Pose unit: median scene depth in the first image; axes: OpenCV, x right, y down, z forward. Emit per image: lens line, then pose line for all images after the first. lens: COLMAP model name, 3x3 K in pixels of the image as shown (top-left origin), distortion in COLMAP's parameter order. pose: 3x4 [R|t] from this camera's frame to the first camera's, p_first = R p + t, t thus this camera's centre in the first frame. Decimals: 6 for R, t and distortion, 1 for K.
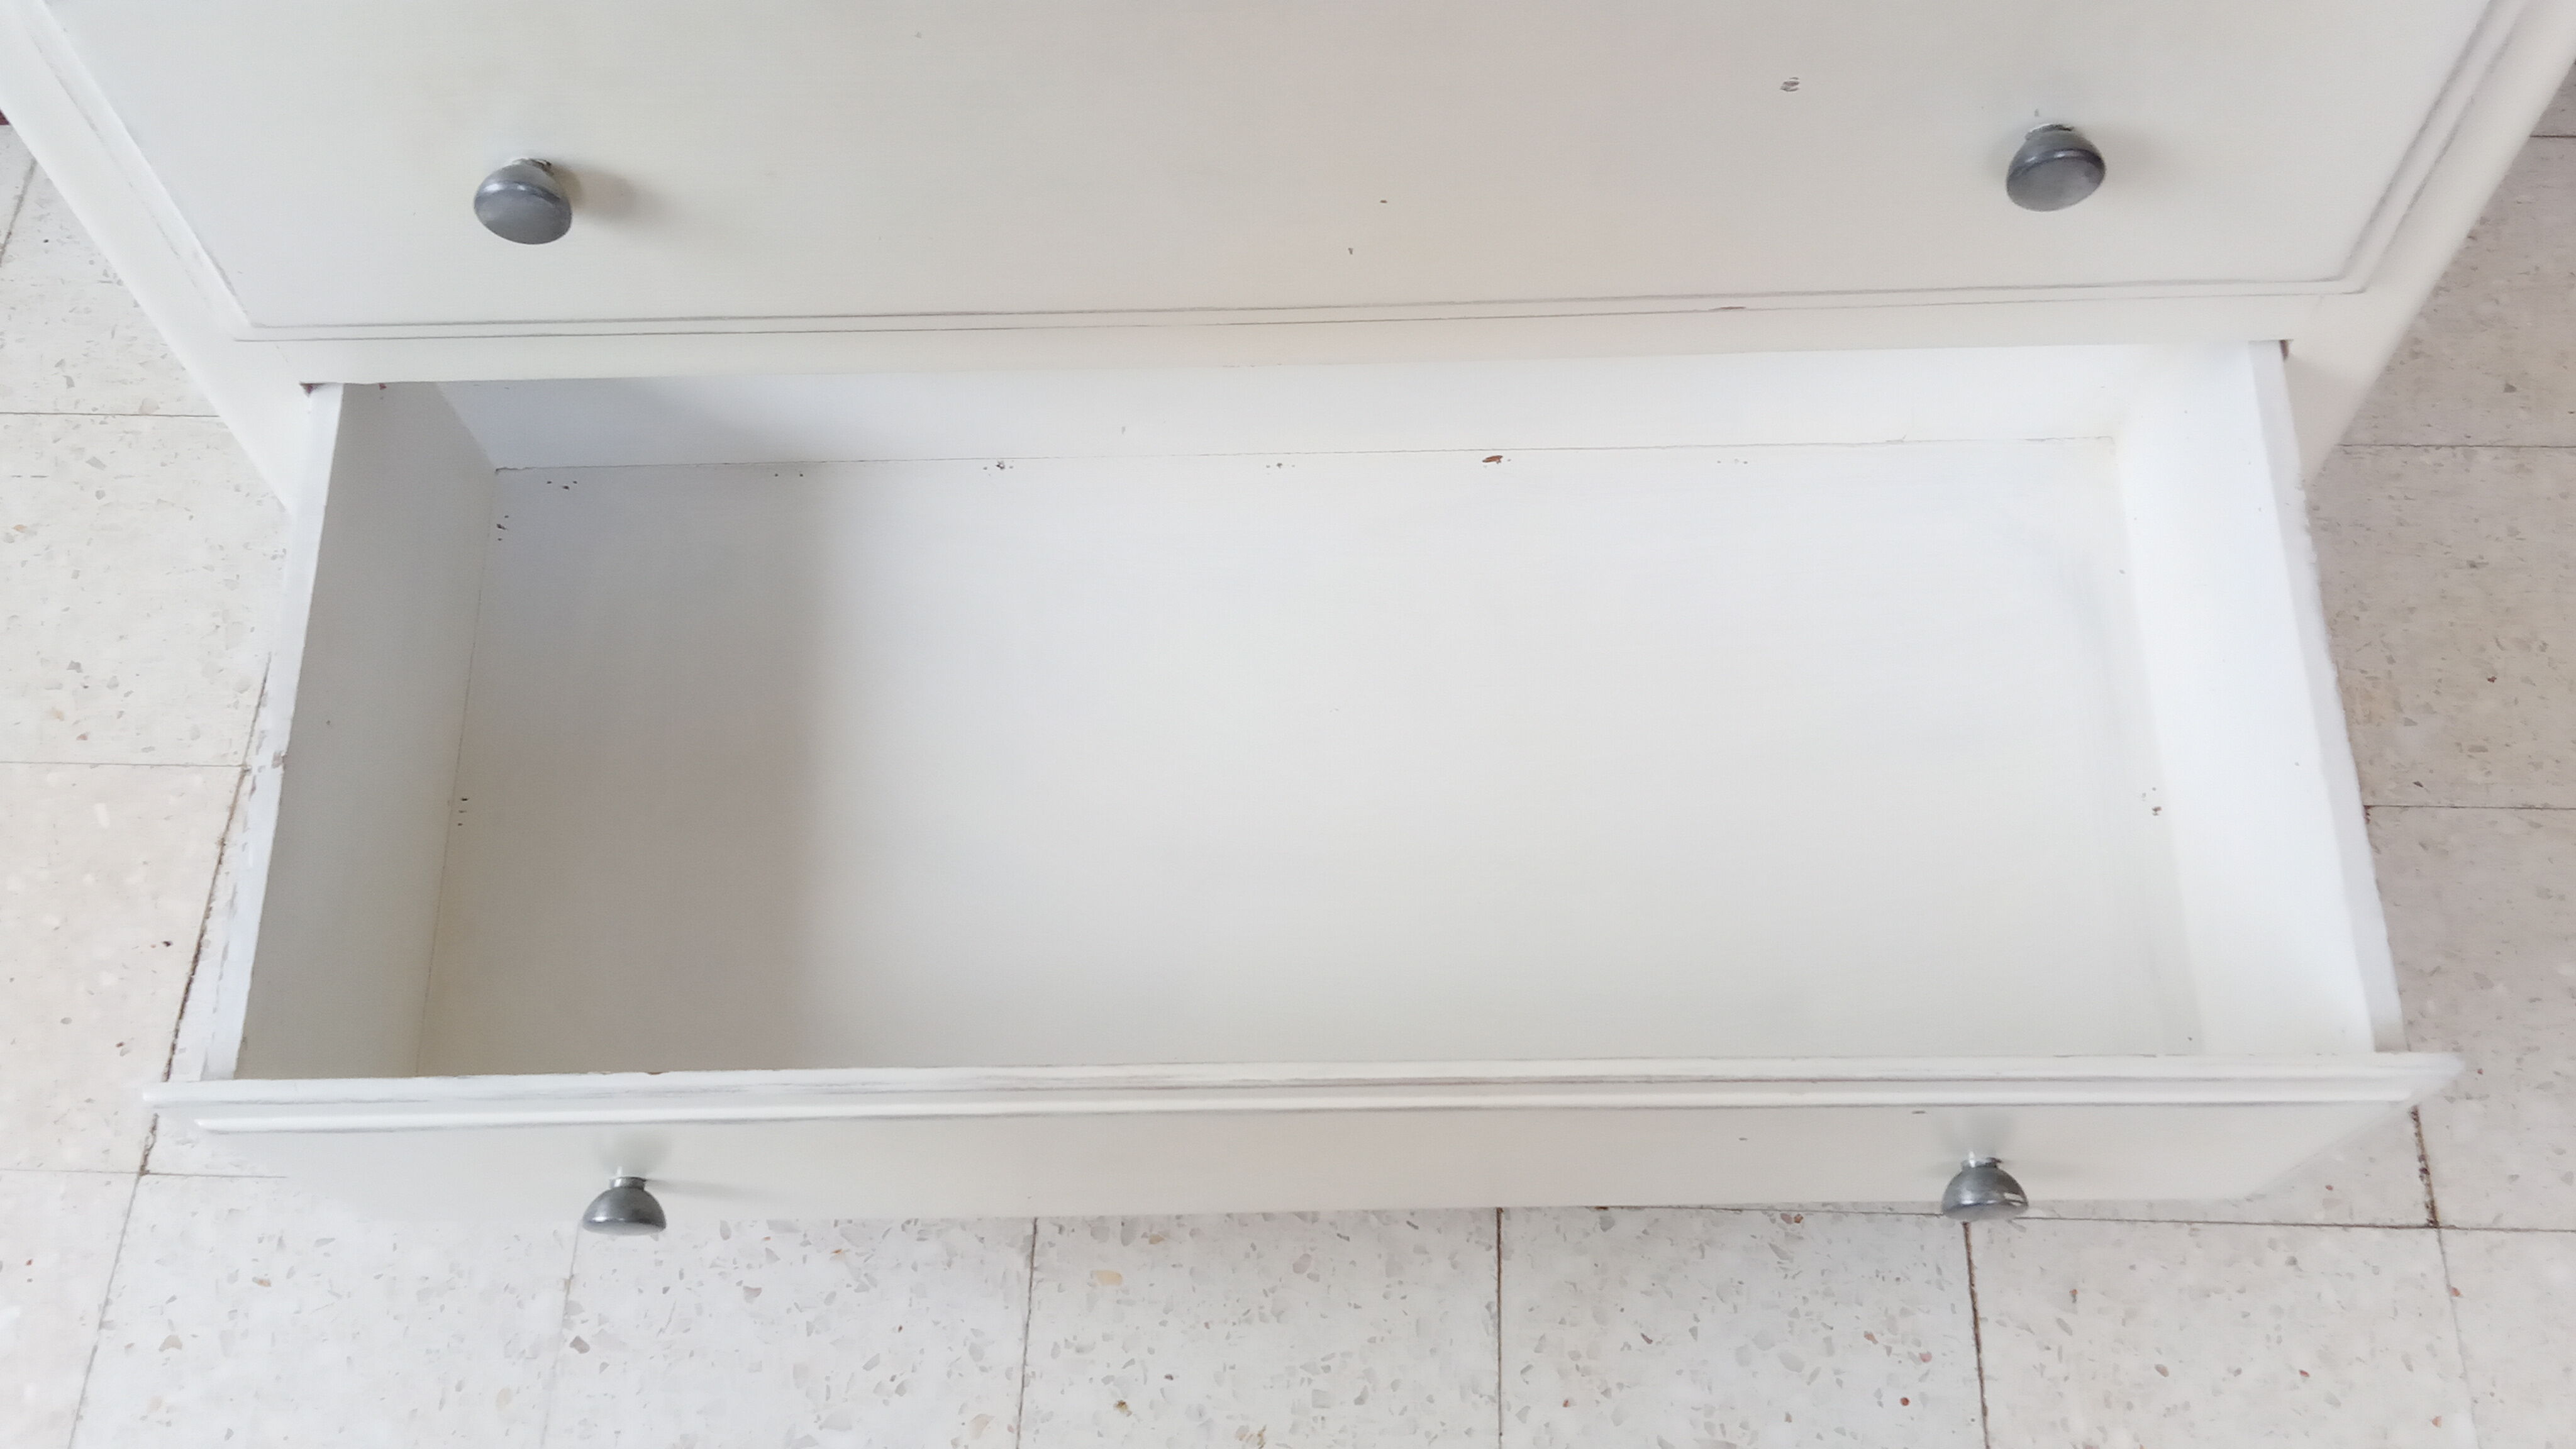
lens RADIAL K [[2464.1, 0, 1300.5], [0, 2464.1, 725.9], [0, 0, 1]] dist [0.022339, 0.000000]
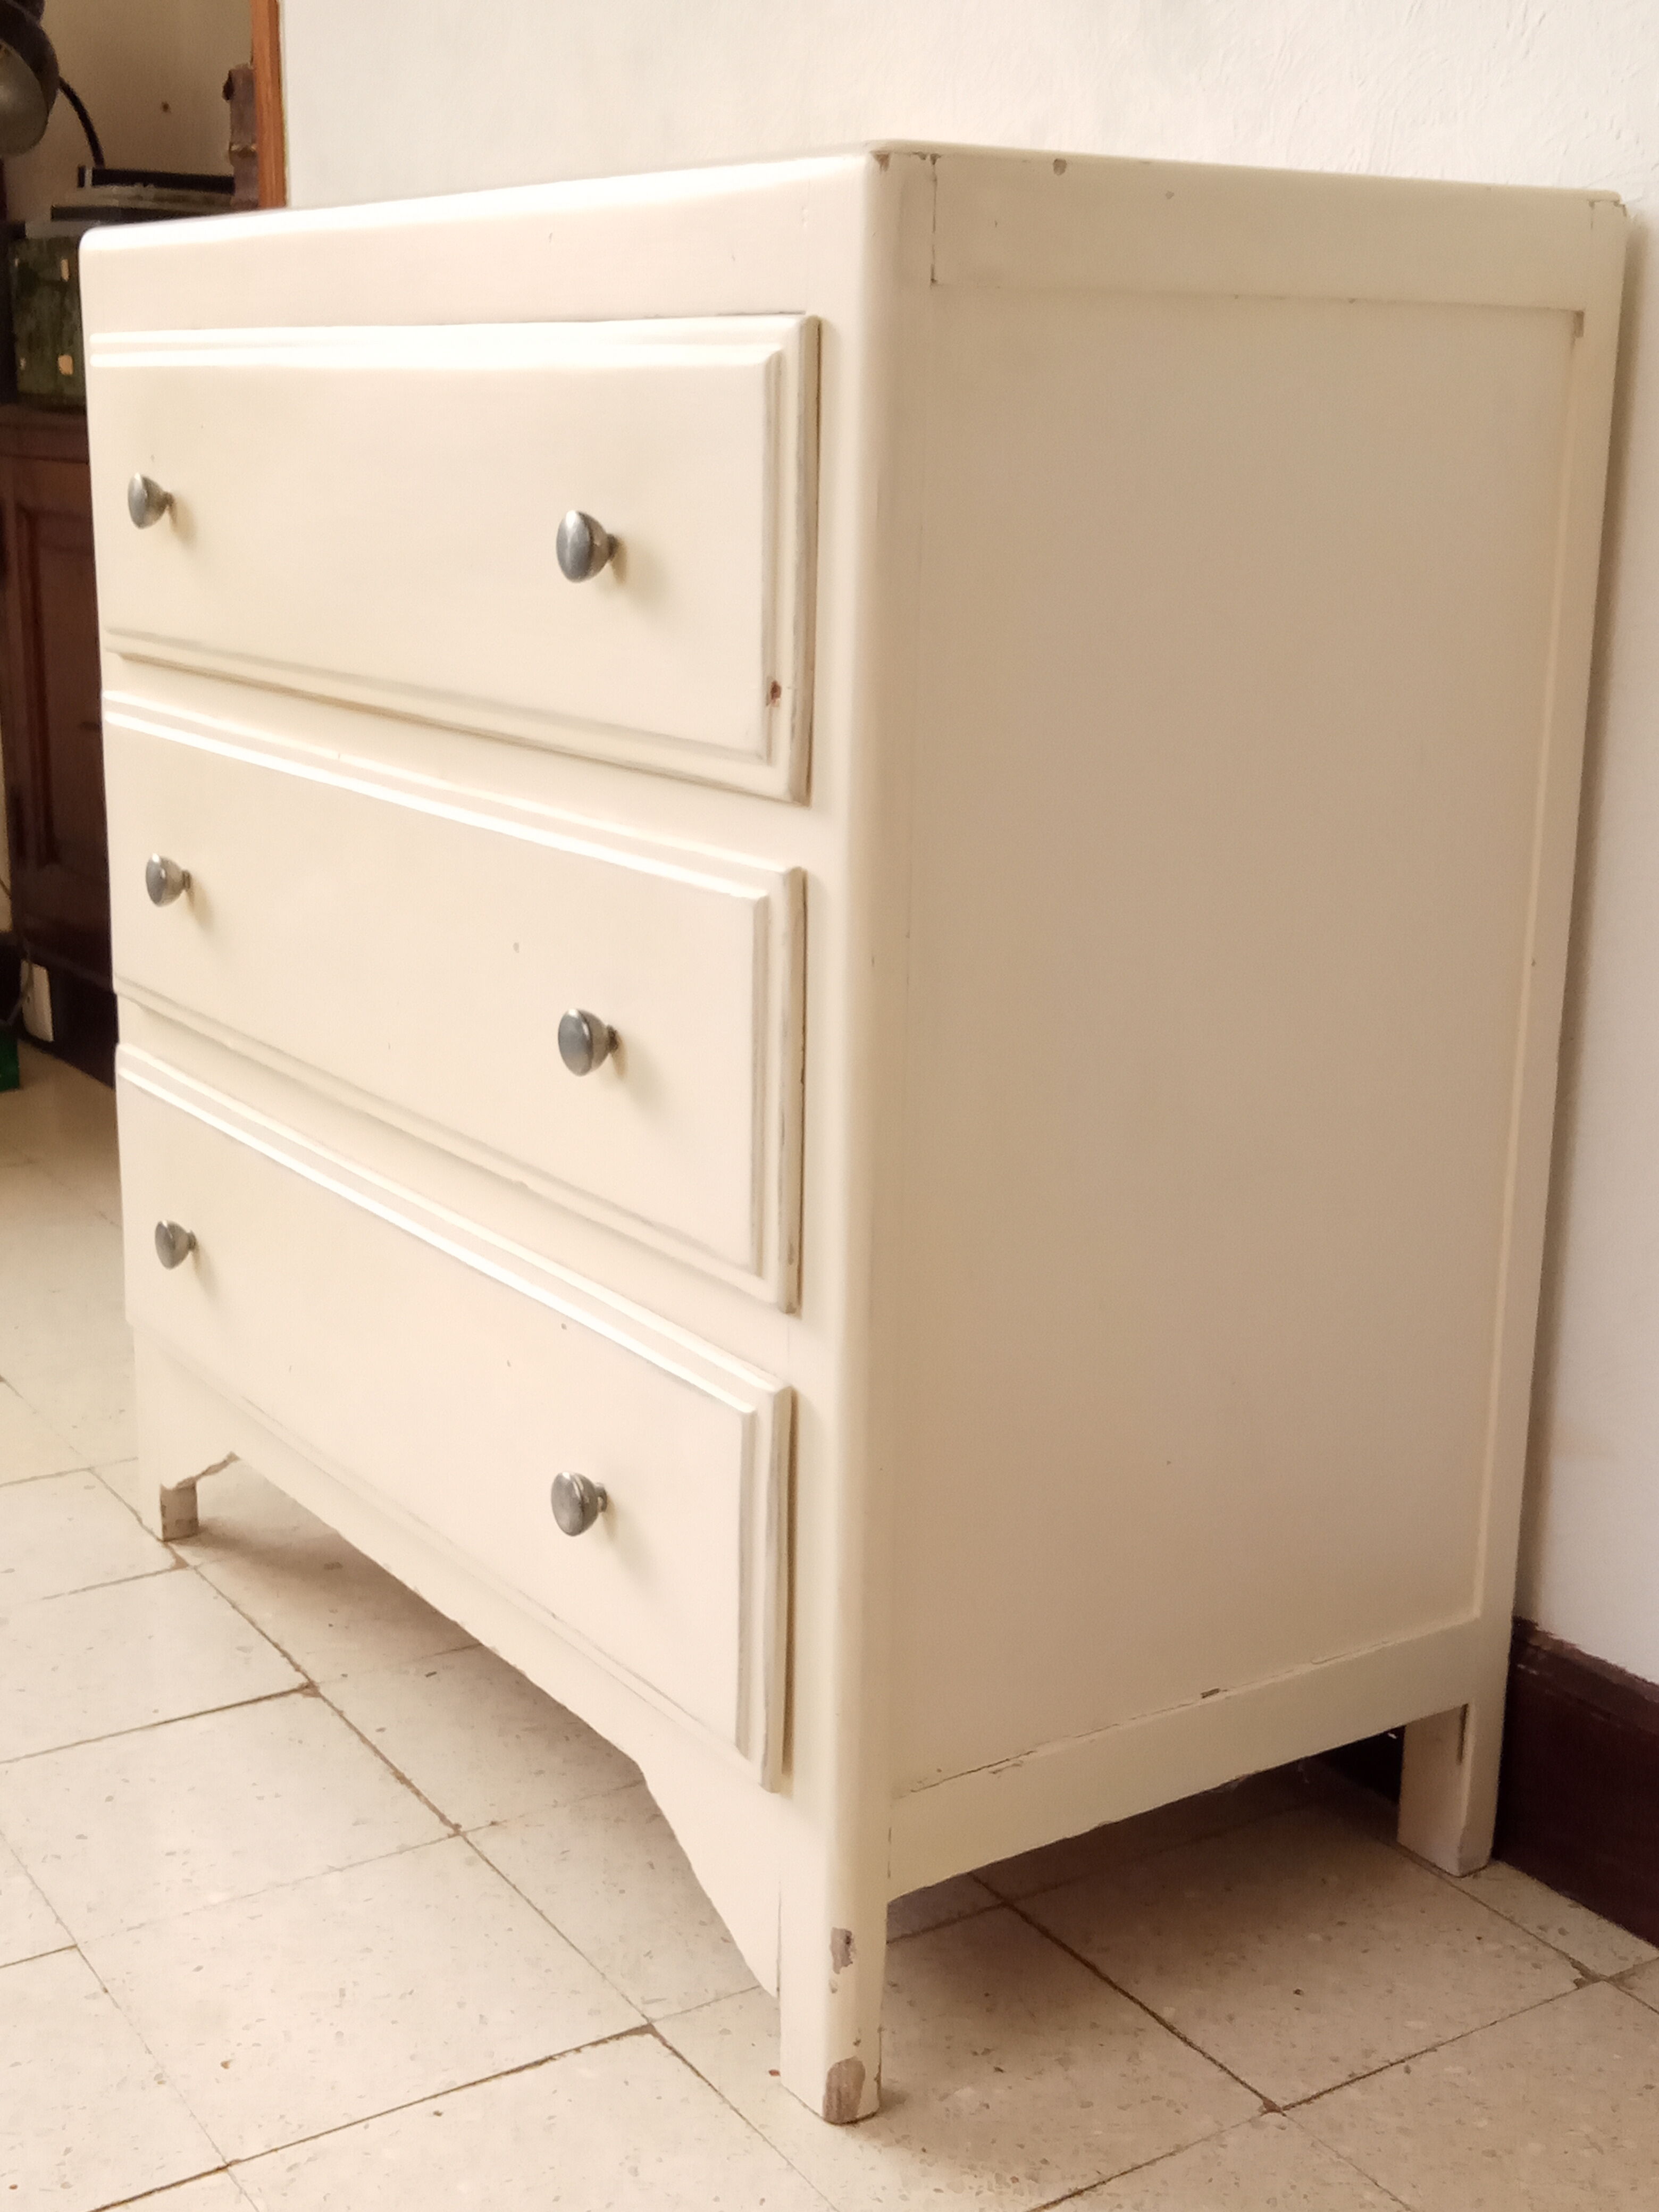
lens RADIAL K [[2792.9, 0, 818.3], [0, 2792.9, 1119.3], [0, 0, 1]] dist [0.043543, 0.000000]
pose [[0.557716, 0.232858, -0.796699, 1.015150], [-0.745670, 0.562173, -0.357684, 0.163795], [0.364593, 0.793561, 0.487168, 0.192312]]
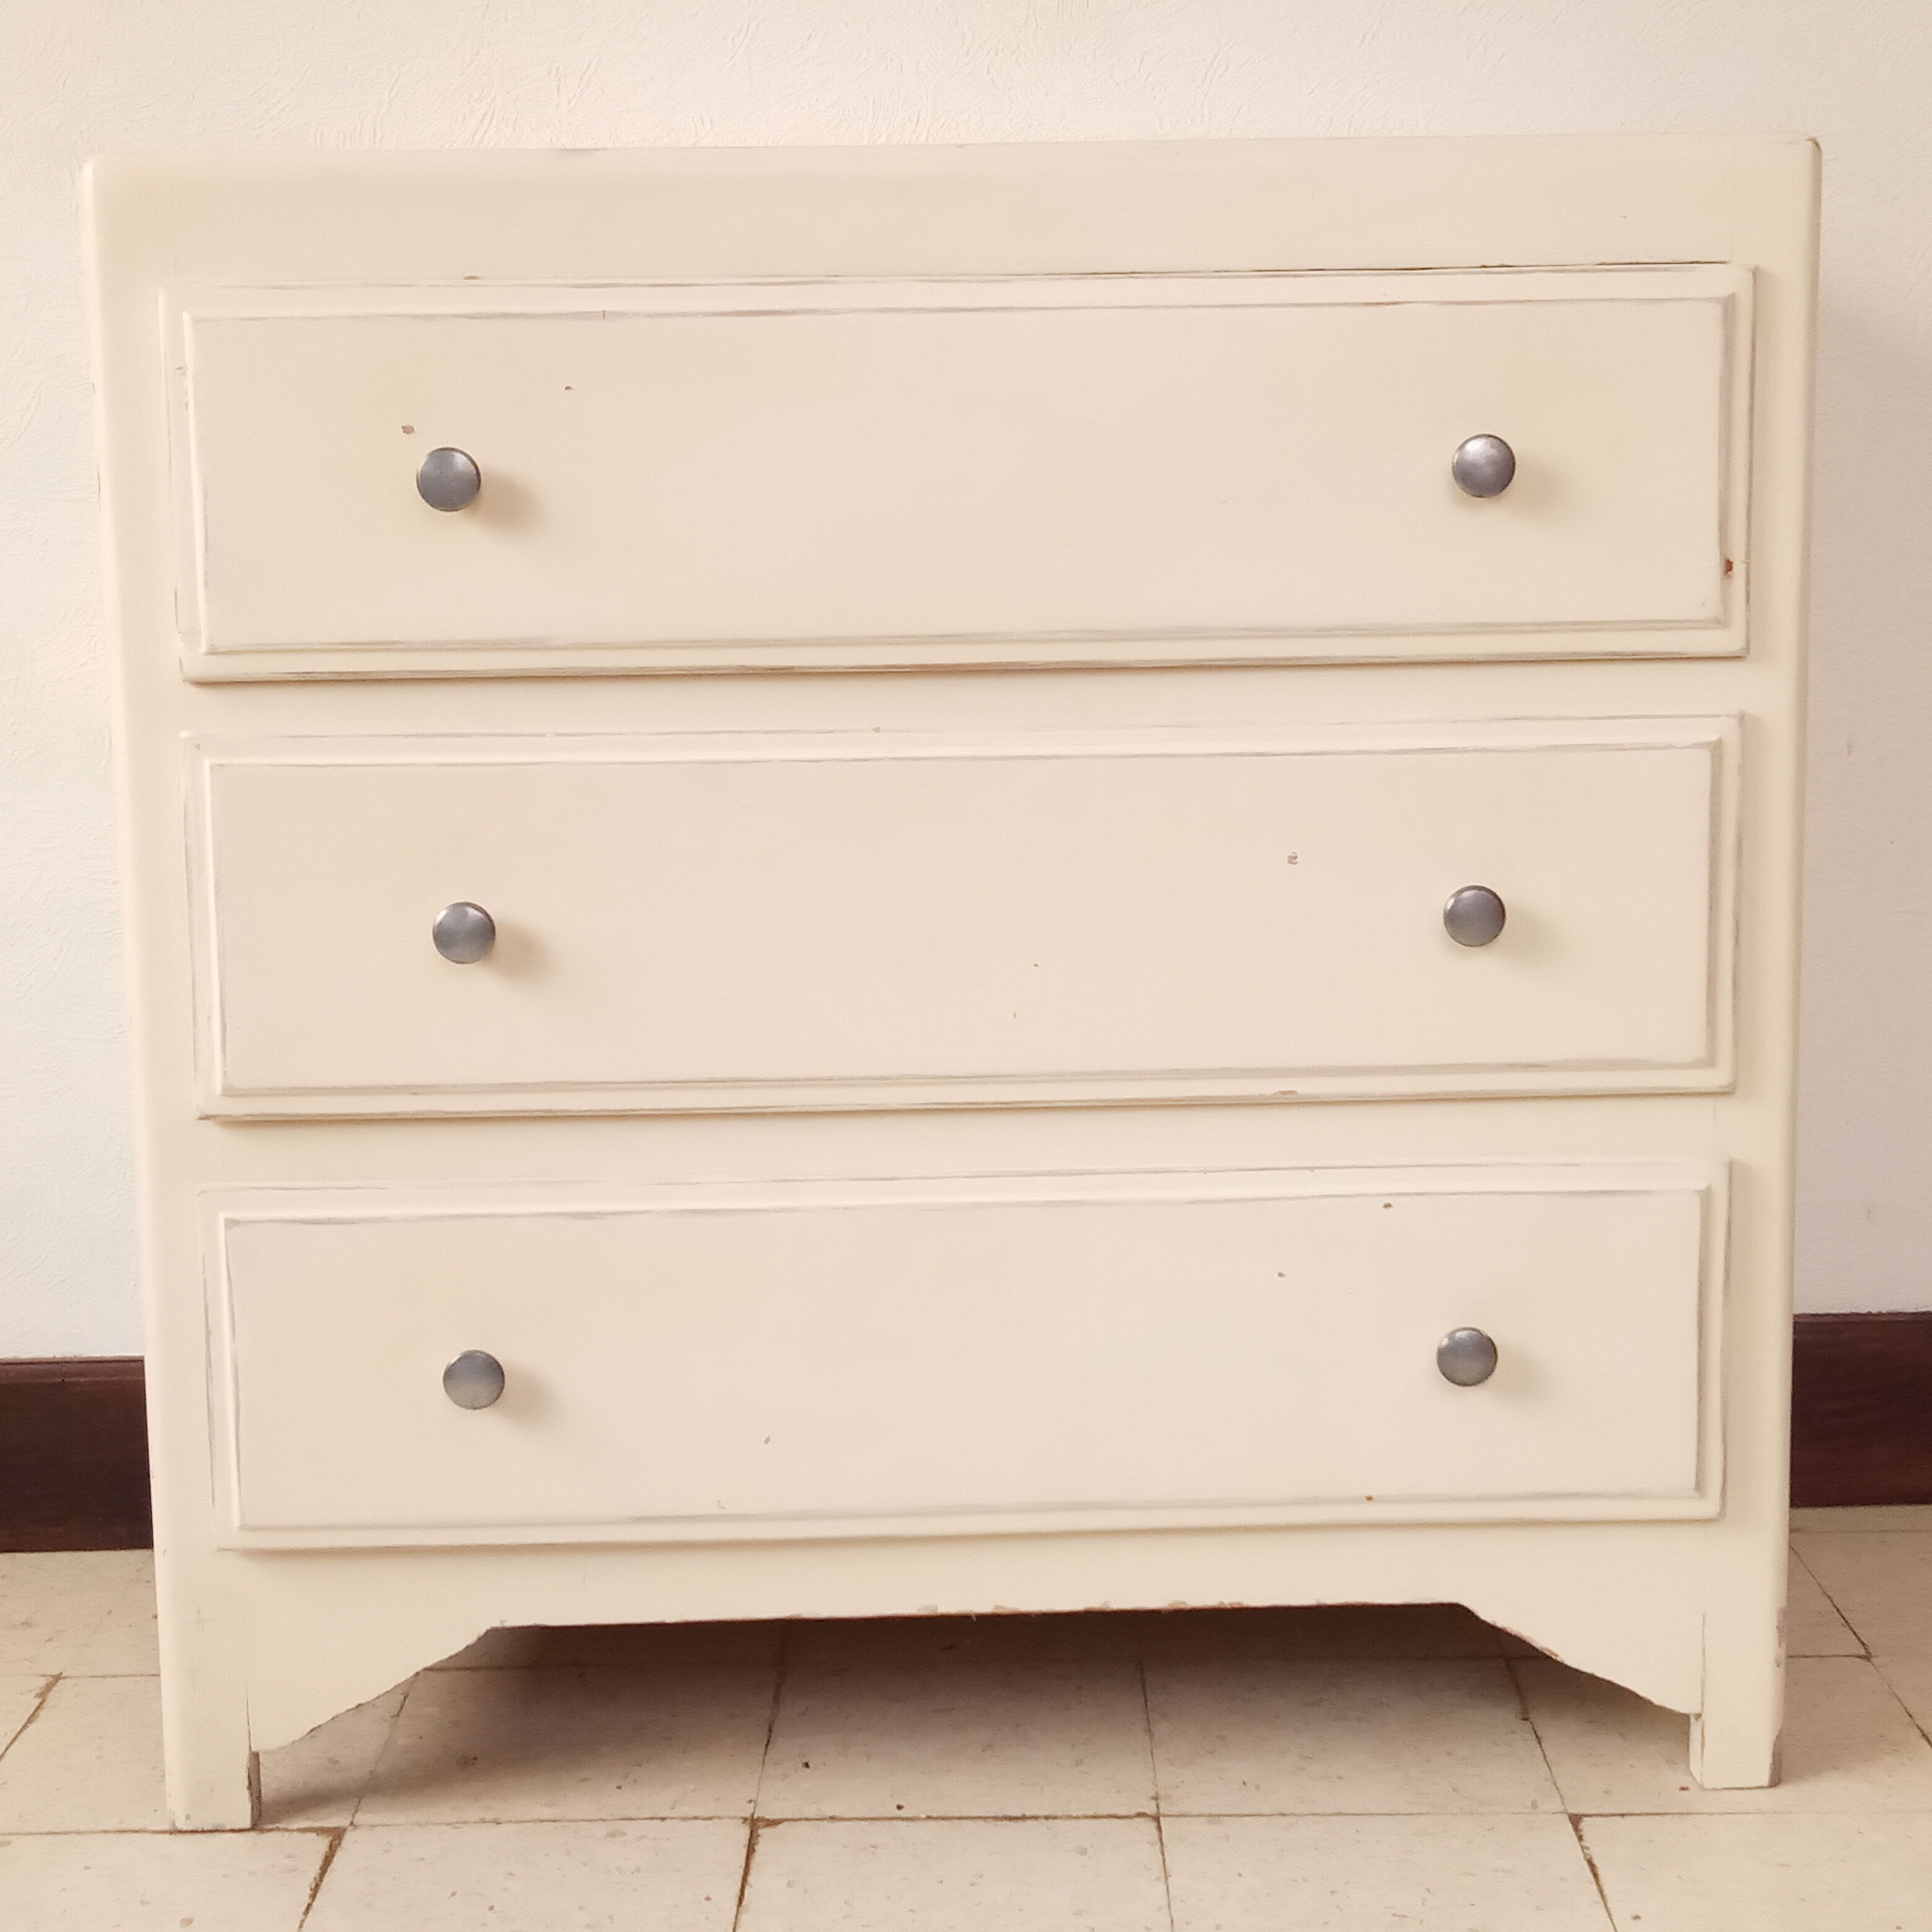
lens RADIAL K [[3238.3, 0, 975.4], [0, 3238.3, 963.0], [0, 0, 1]] dist [0.046556, 0.000000]
pose [[0.999732, 0.004534, 0.022689, -0.030005], [0.015367, 0.602972, -0.797615, 0.852030], [-0.017297, 0.797750, 0.602741, -0.109402]]
